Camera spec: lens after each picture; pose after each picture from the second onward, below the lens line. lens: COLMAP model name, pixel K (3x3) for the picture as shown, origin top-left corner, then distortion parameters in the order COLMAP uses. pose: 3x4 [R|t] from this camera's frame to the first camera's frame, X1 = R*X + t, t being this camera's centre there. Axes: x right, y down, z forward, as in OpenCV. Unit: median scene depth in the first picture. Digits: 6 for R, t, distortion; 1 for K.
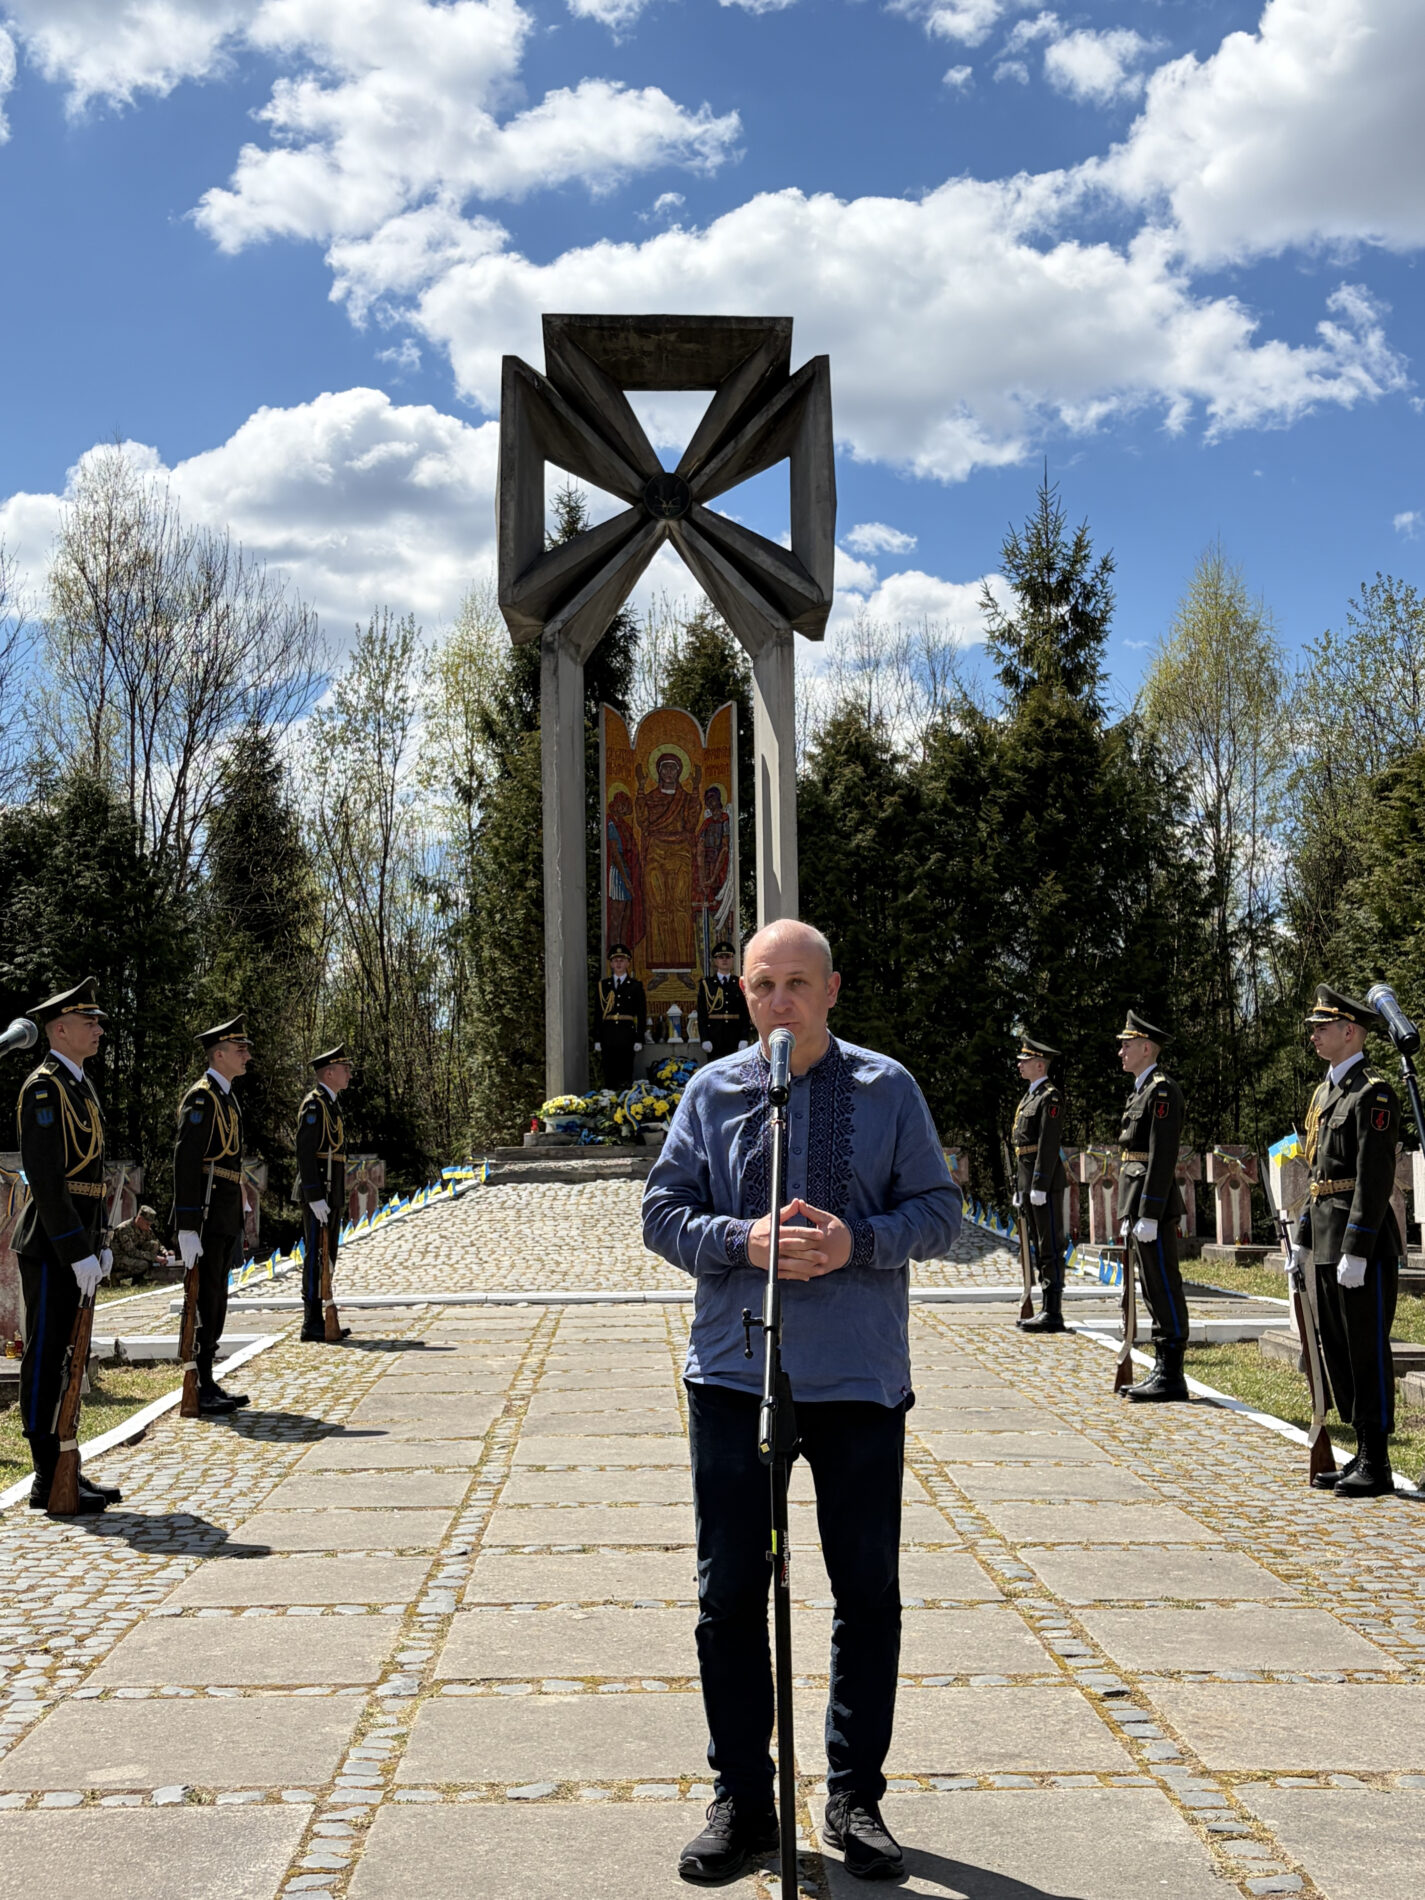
lens RADIAL K [[2233.8, 0, 712.5], [0, 2233.8, 950.0], [0, 0, 1]] dist [0.150673, -0.003851]
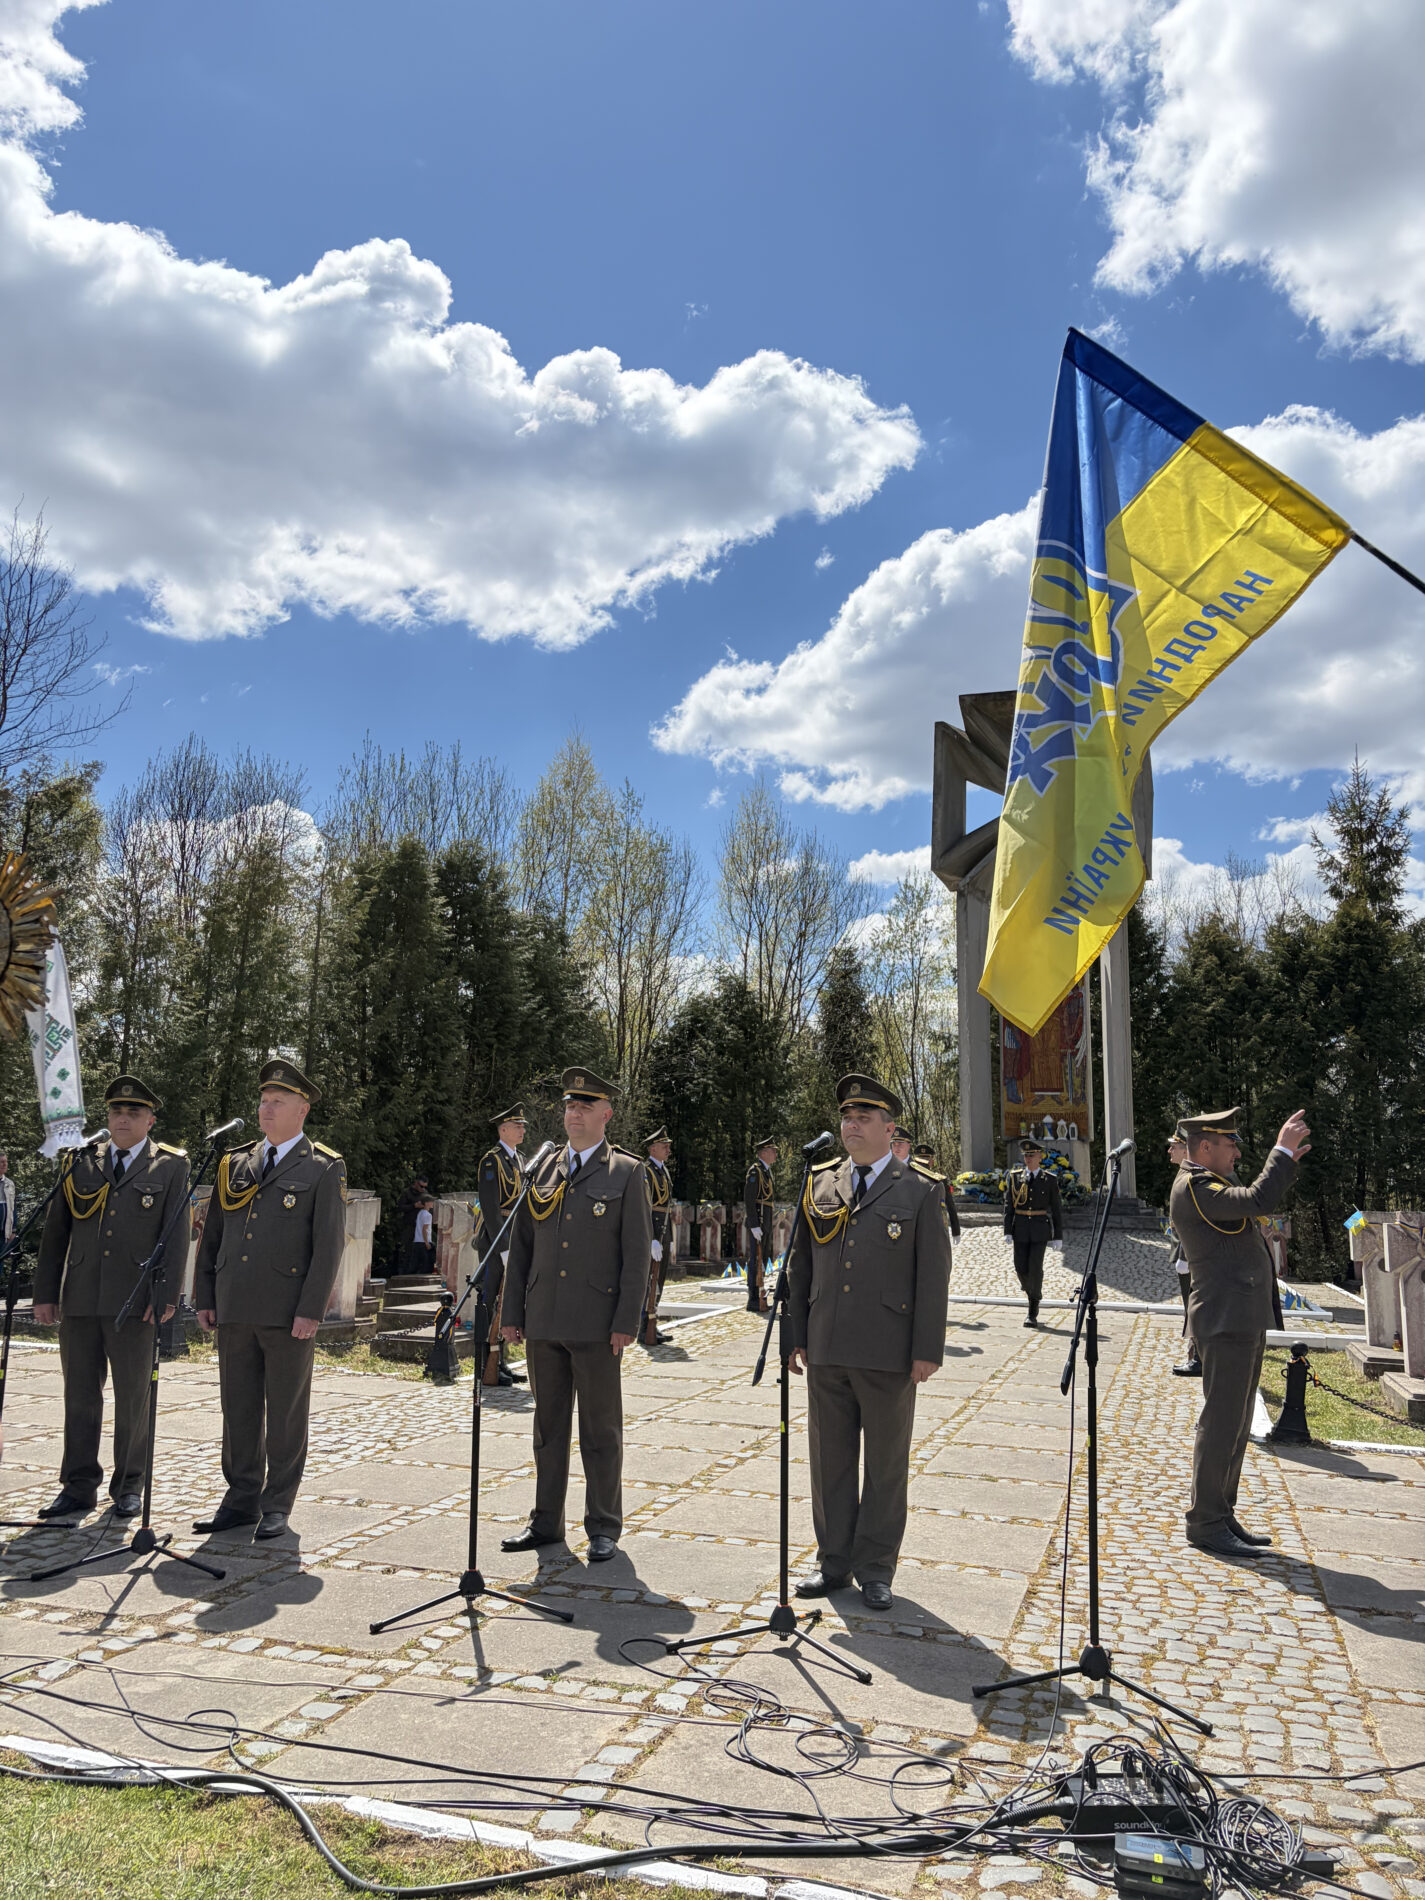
lens RADIAL K [[1458.0, 0, 712.5], [0, 1458.0, 950.0], [0, 0, 1]] dist [0.005940, 0.000764]
pose [[0.928635, -0.027659, -0.369962, 0.115287], [-0.002632, 0.996701, -0.081122, -0.005961], [0.370985, 0.076306, 0.925498, -0.034796]]
